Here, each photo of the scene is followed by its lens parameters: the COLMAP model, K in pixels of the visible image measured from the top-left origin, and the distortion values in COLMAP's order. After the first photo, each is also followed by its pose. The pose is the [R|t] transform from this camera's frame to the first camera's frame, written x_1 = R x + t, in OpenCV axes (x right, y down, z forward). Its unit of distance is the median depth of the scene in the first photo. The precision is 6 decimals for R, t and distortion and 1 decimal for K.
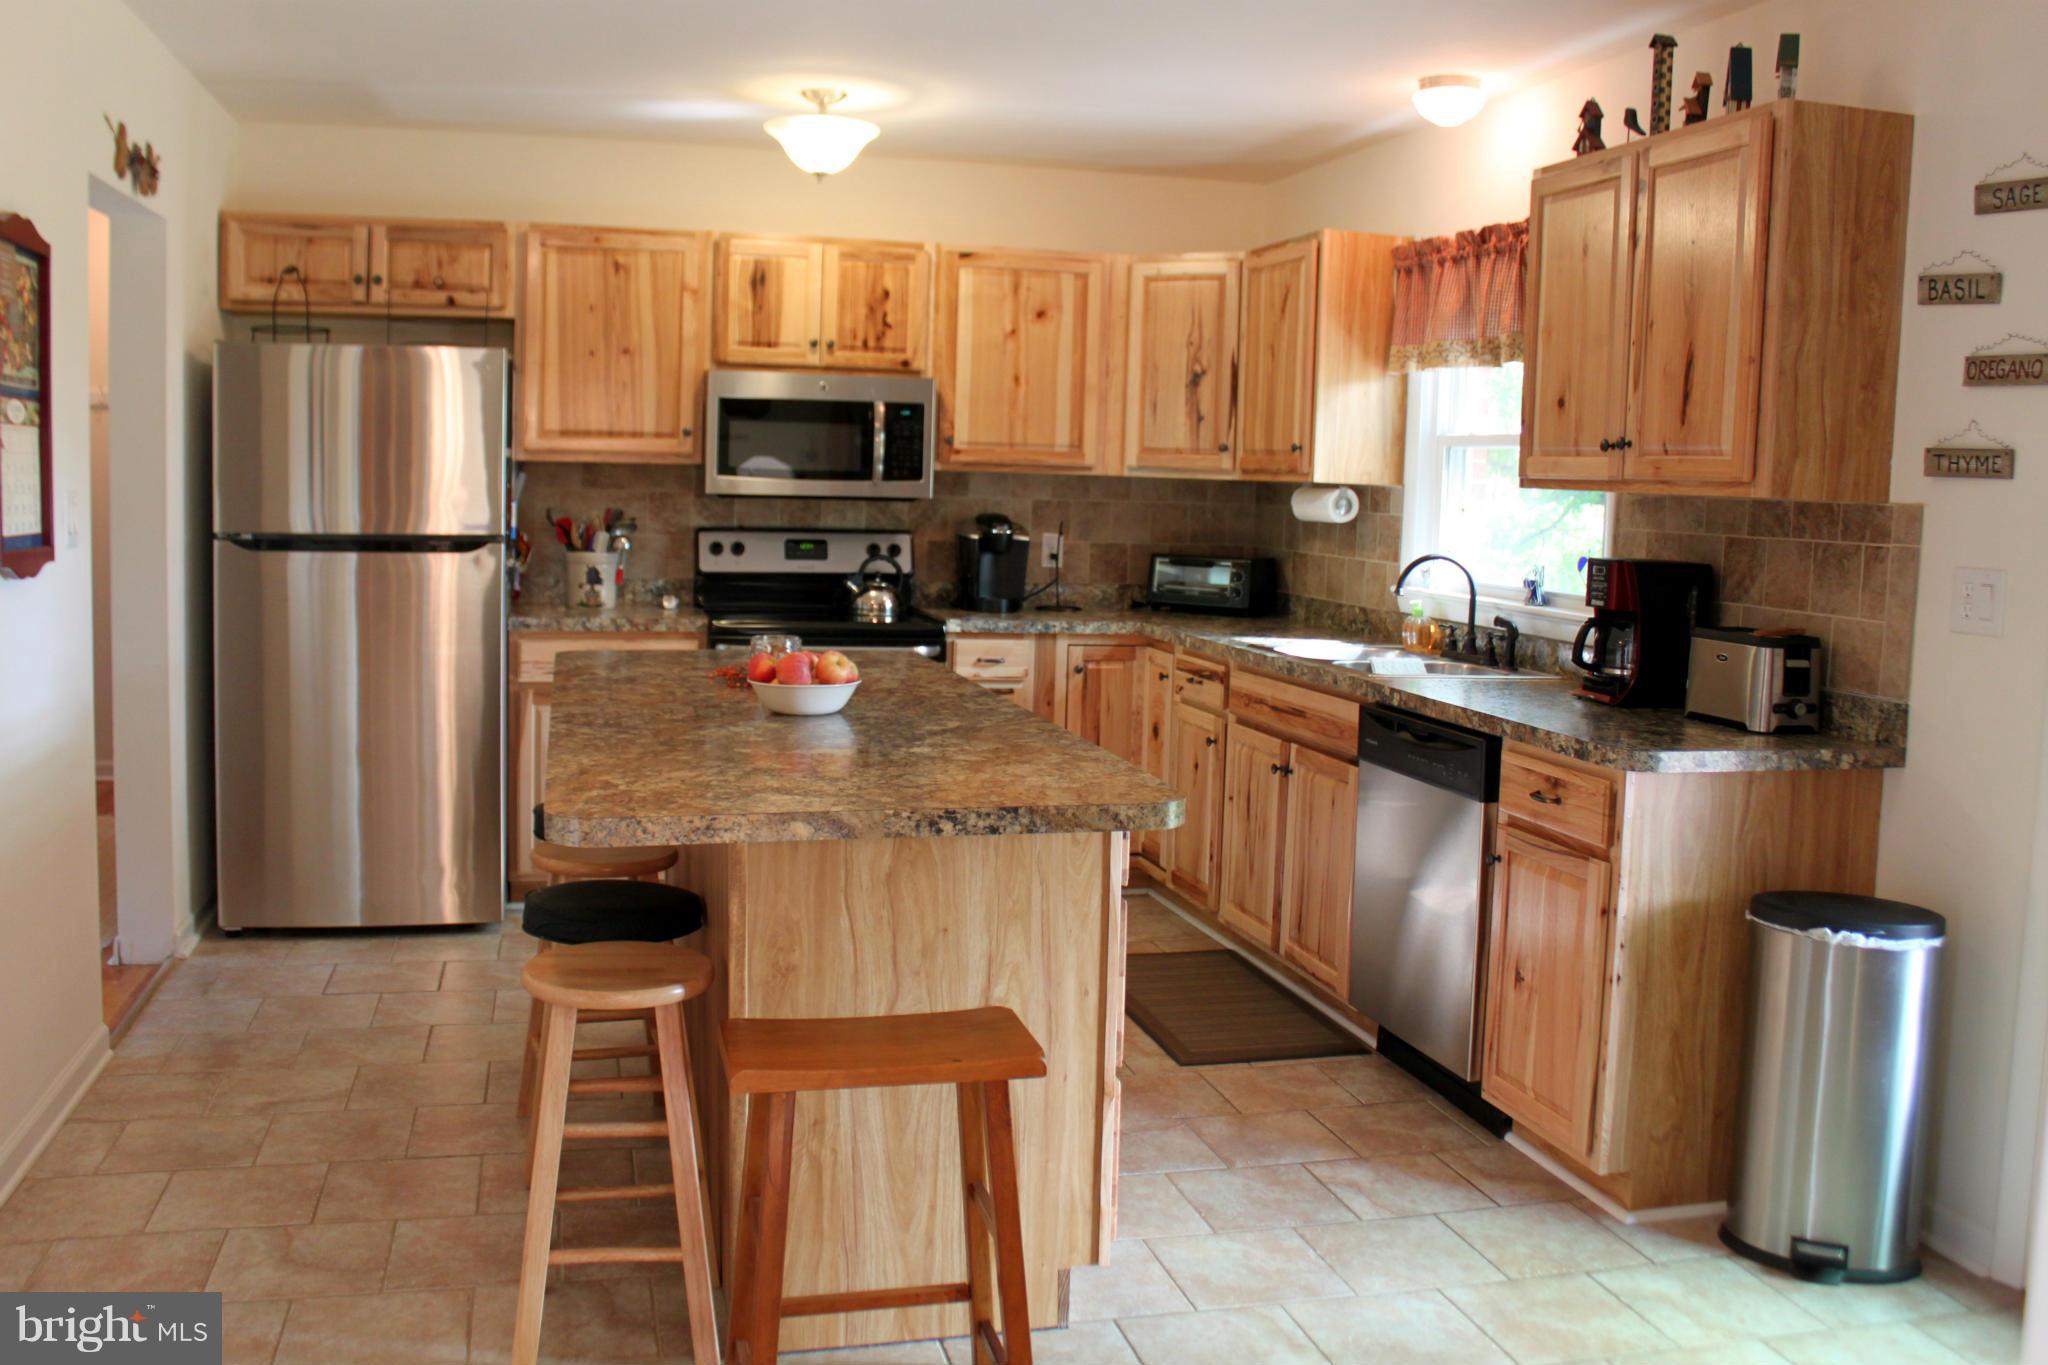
lens RADIAL K [[1906.1, 0, 1035.0], [0, 1906.1, 675.5], [0, 0, 1]] dist [-0.119045, 0.147454]
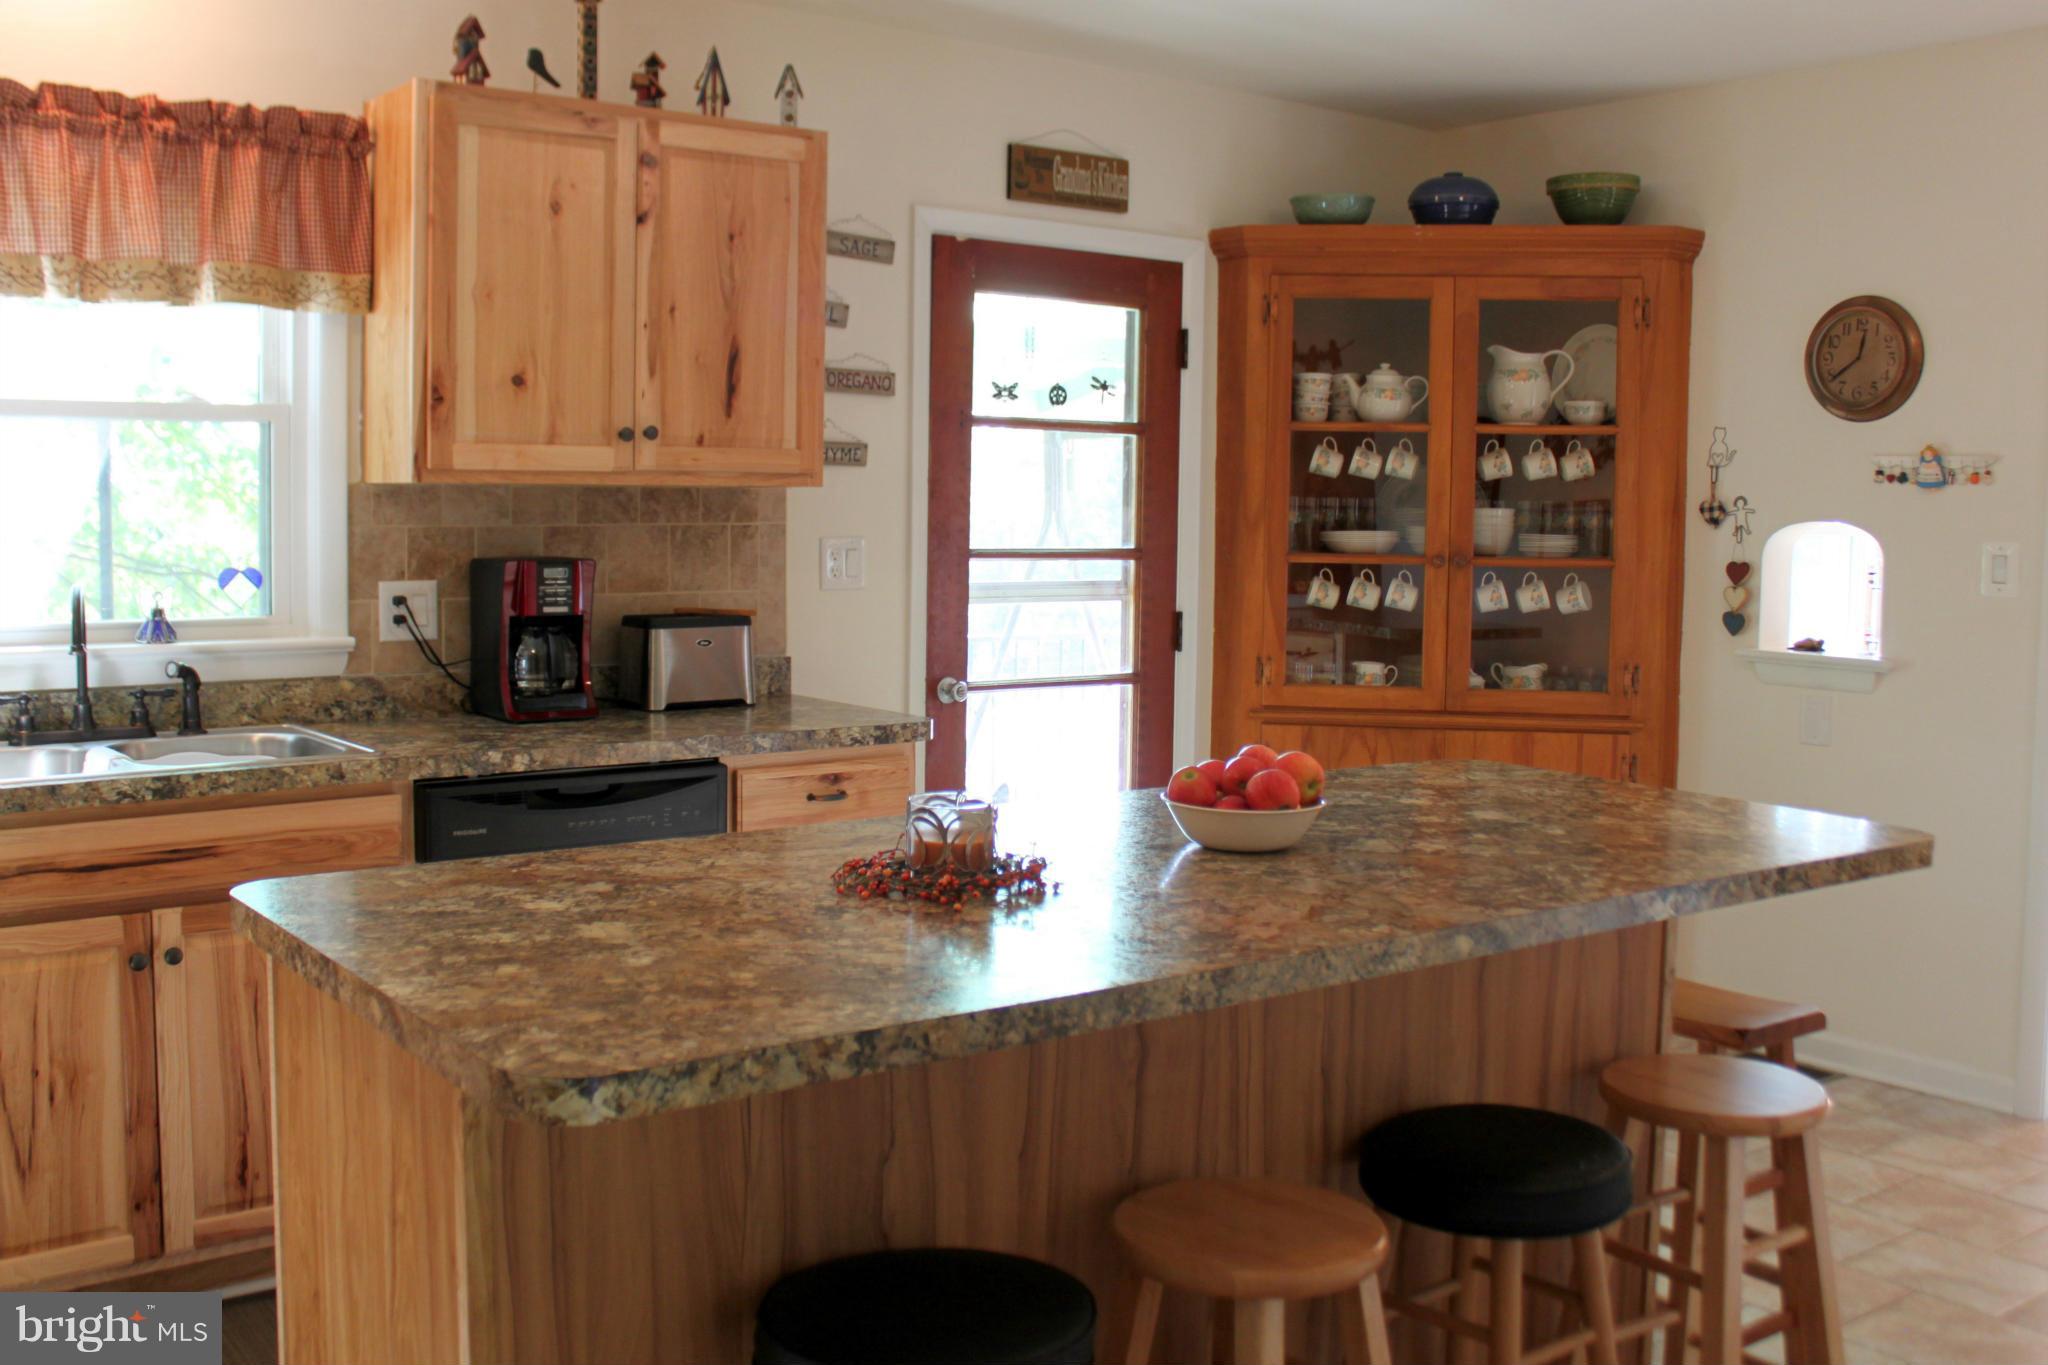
lens RADIAL K [[1906.1, 0, 1035.0], [0, 1906.1, 675.5], [0, 0, 1]] dist [-0.119045, 0.147454]
pose [[-0.380183, -0.124616, 0.916478, -0.667076], [0.073636, 0.983659, 0.164297, -0.151331], [-0.921975, 0.129948, -0.364794, 1.233508]]
